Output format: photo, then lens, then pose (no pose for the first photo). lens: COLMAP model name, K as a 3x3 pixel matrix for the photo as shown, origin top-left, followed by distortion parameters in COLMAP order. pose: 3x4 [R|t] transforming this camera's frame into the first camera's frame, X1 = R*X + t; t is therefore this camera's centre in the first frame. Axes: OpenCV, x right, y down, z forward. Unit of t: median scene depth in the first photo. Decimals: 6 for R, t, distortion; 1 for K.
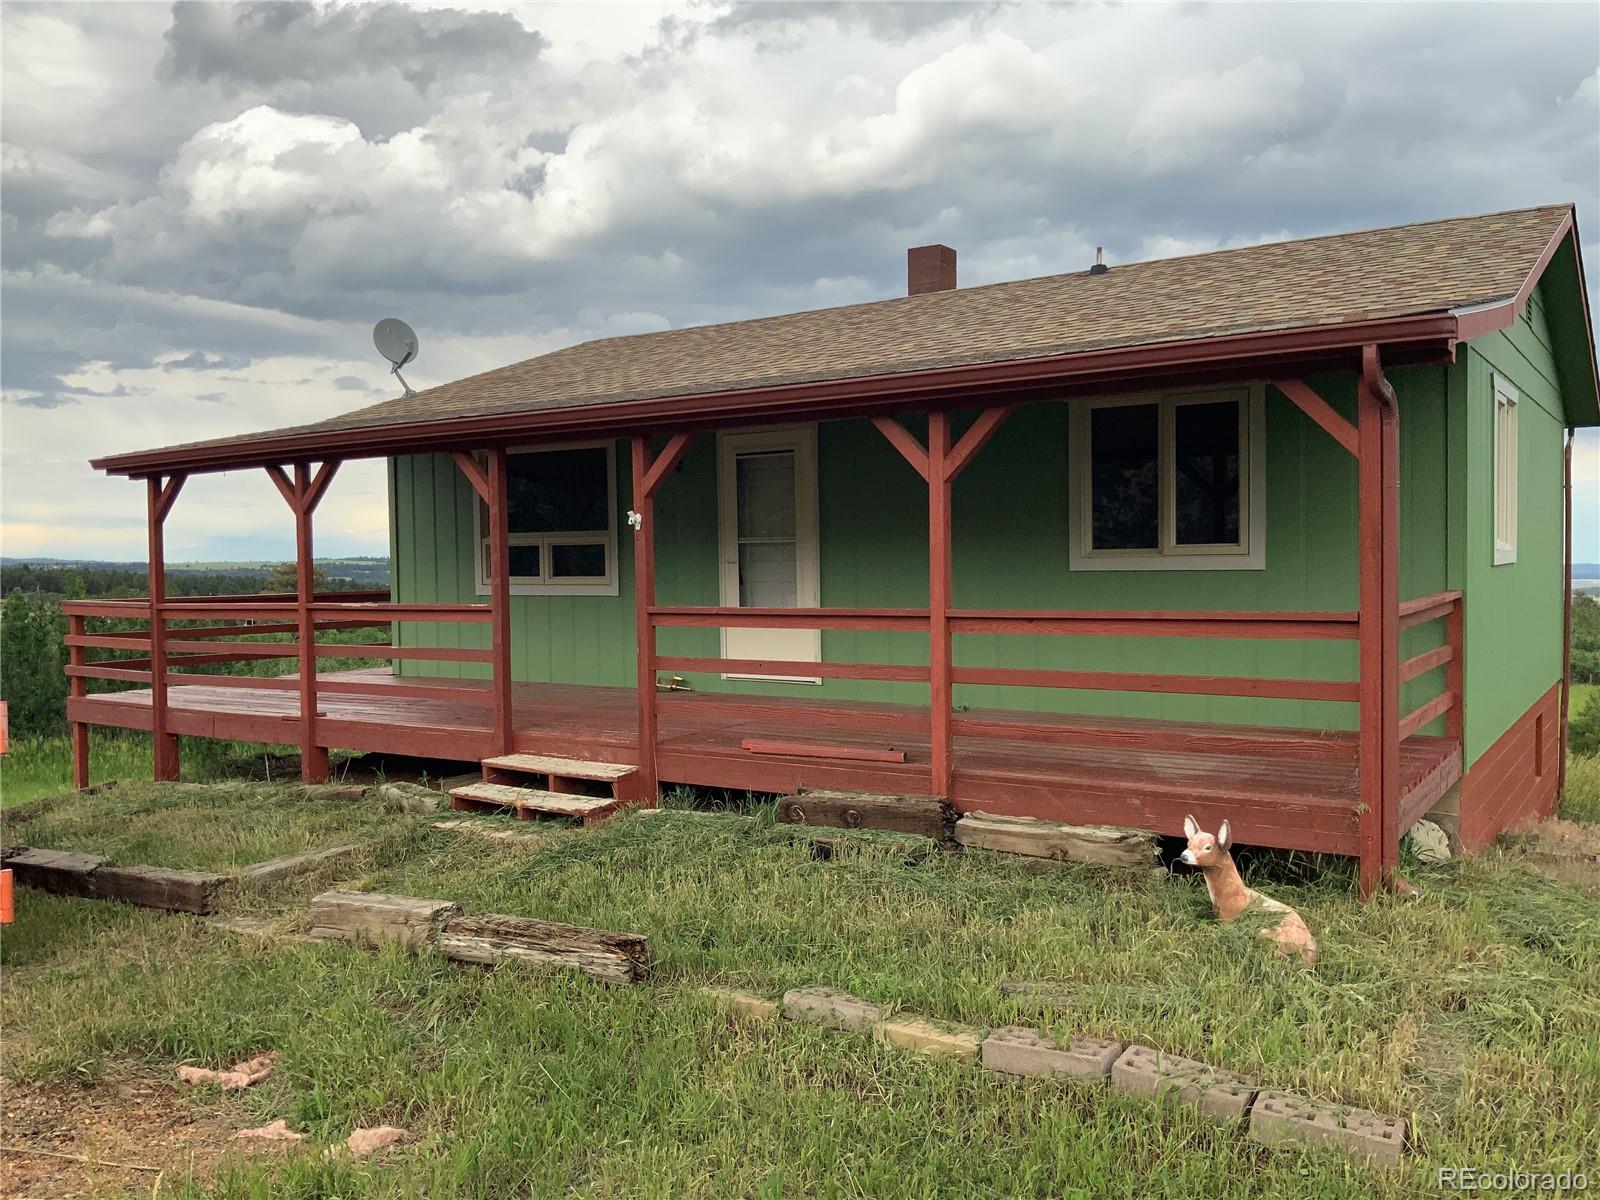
lens RADIAL K [[1326.4, 0, 791.7], [0, 1326.4, 598.3], [0, 0, 1]] dist [0.075561, -0.164881]
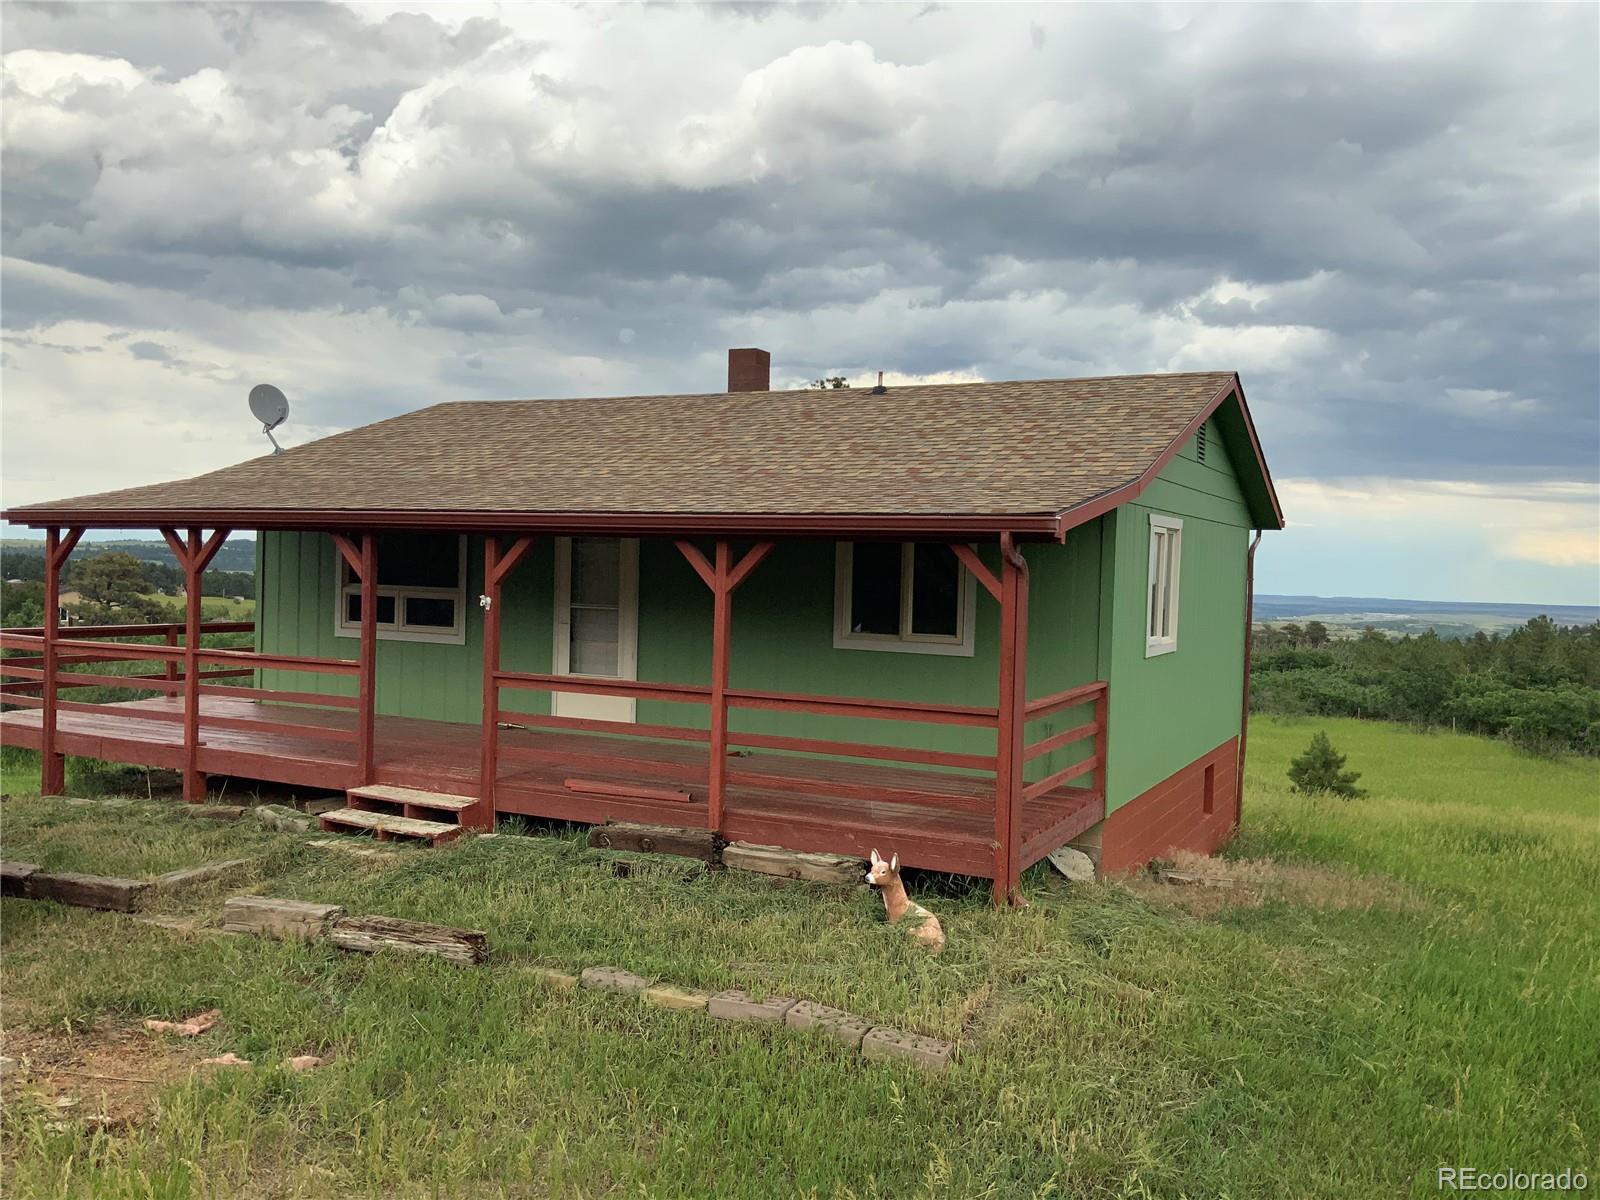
lens RADIAL K [[1326.4, 0, 800.4], [0, 1326.4, 592.6], [0, 0, 1]] dist [0.075561, -0.164881]
pose [[0.991057, 0.040703, 0.127077, 0.019129], [-0.039561, 0.999151, -0.011495, -0.075156], [-0.127437, 0.006365, 0.991826, -0.329605]]
